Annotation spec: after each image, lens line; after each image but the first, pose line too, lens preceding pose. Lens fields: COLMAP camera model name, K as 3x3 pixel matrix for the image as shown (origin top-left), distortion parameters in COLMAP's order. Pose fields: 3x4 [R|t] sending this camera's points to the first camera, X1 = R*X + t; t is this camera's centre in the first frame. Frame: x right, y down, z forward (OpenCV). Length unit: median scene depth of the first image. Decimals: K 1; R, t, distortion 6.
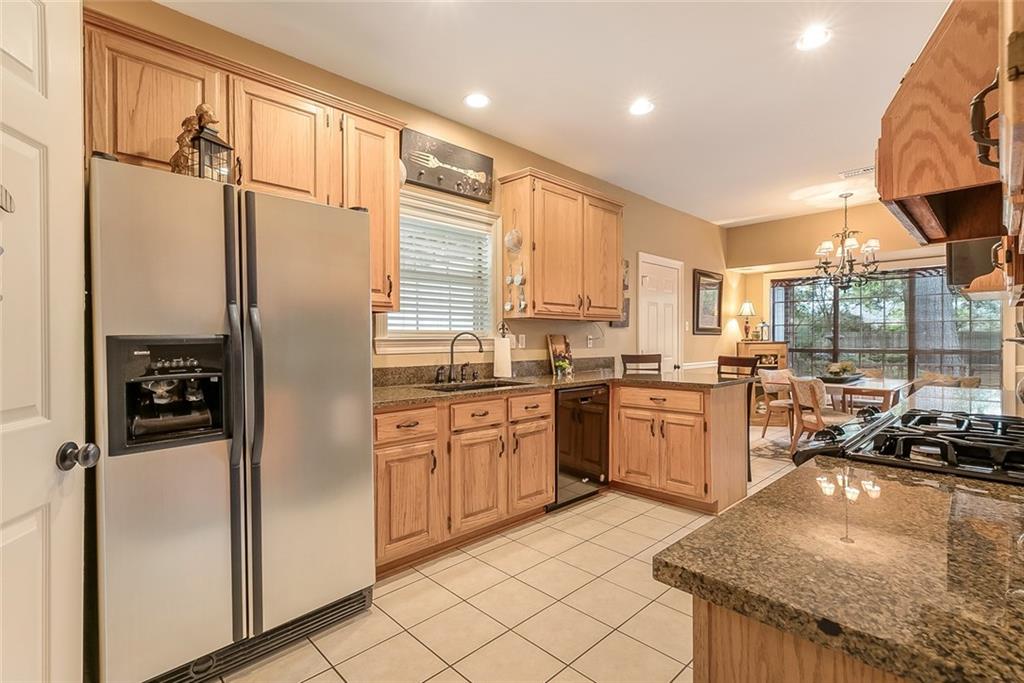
lens RADIAL K [[471.6, 0, 519.9], [0, 471.6, 339.2], [0, 0, 1]] dist [0.004093, 0.001348]
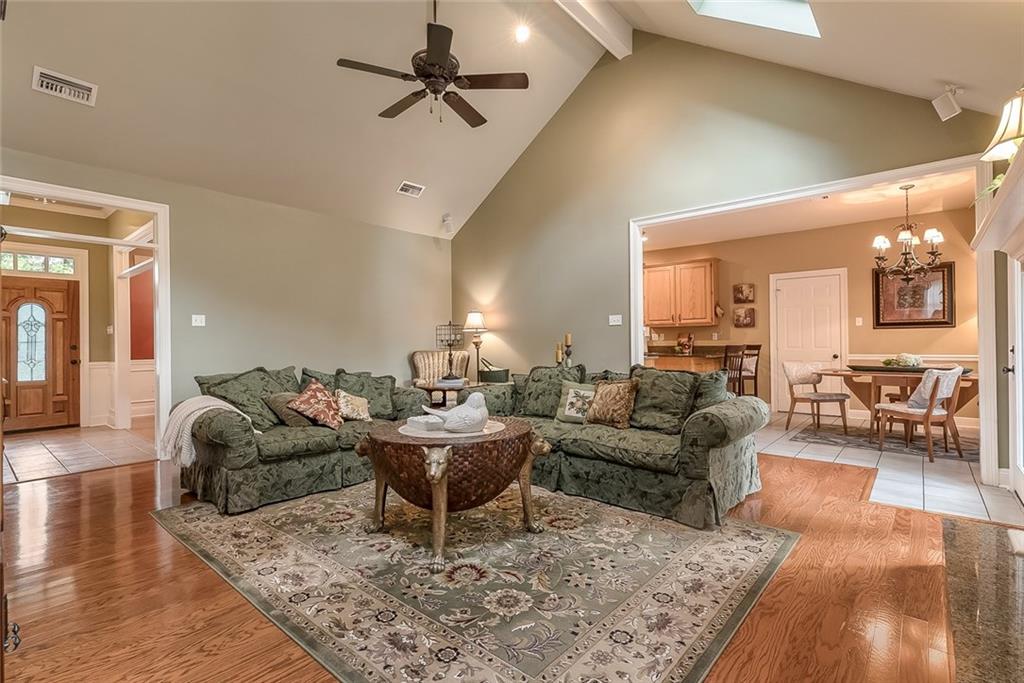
lens RADIAL K [[471.6, 0, 521.9], [0, 471.6, 338.2], [0, 0, 1]] dist [0.004093, 0.001348]
pose [[0.093901, -0.006358, -0.995561, 2.296036], [0.009756, 0.999937, -0.005466, 0.016516], [0.995534, -0.009200, 0.093957, 0.144399]]
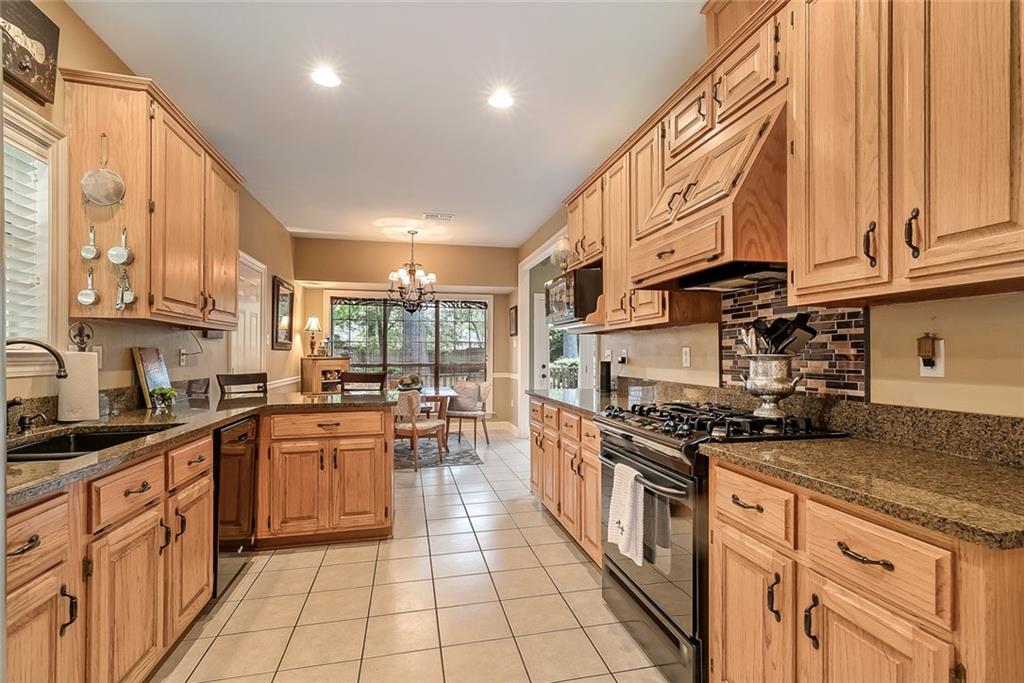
lens RADIAL K [[471.6, 0, 517.0], [0, 471.6, 350.8], [0, 0, 1]] dist [0.004093, 0.001348]
pose [[0.521018, 0.010435, 0.853482, -0.246206], [-0.002751, 0.999941, -0.010546, 0.001055], [-0.853541, 0.003147, 0.521016, 0.246410]]
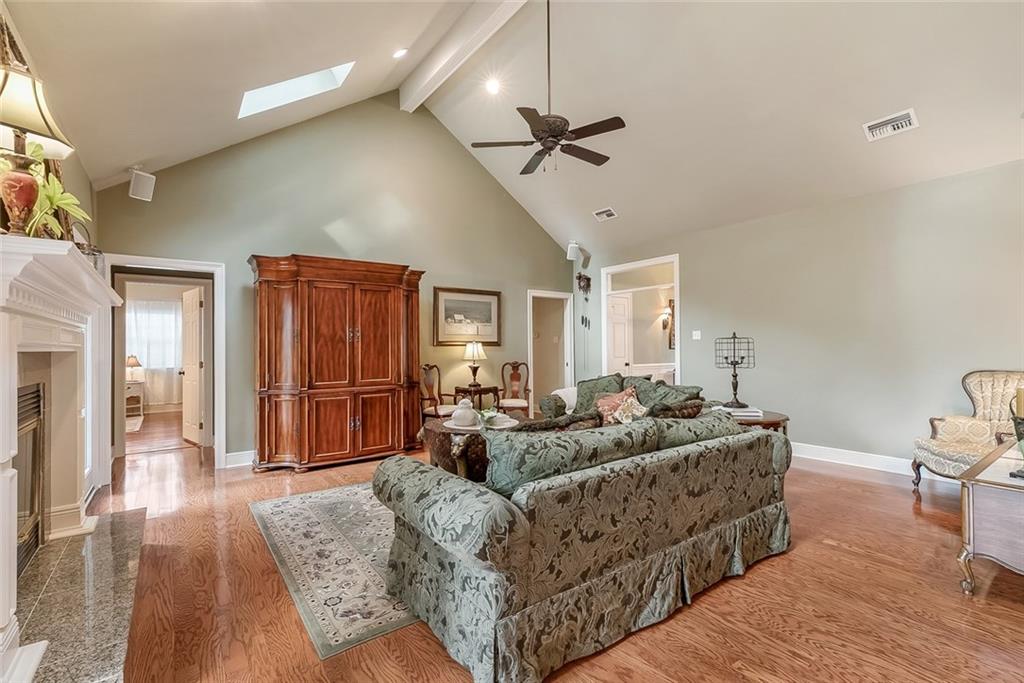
lens RADIAL K [[471.6, 0, 522.1], [0, 471.6, 338.7], [0, 0, 1]] dist [0.004093, 0.001348]
pose [[-0.992055, 0.012503, 0.125179, 1.287778], [0.010607, 0.999819, -0.015801, -0.016559], [-0.125354, -0.014348, -0.992008, 1.161393]]
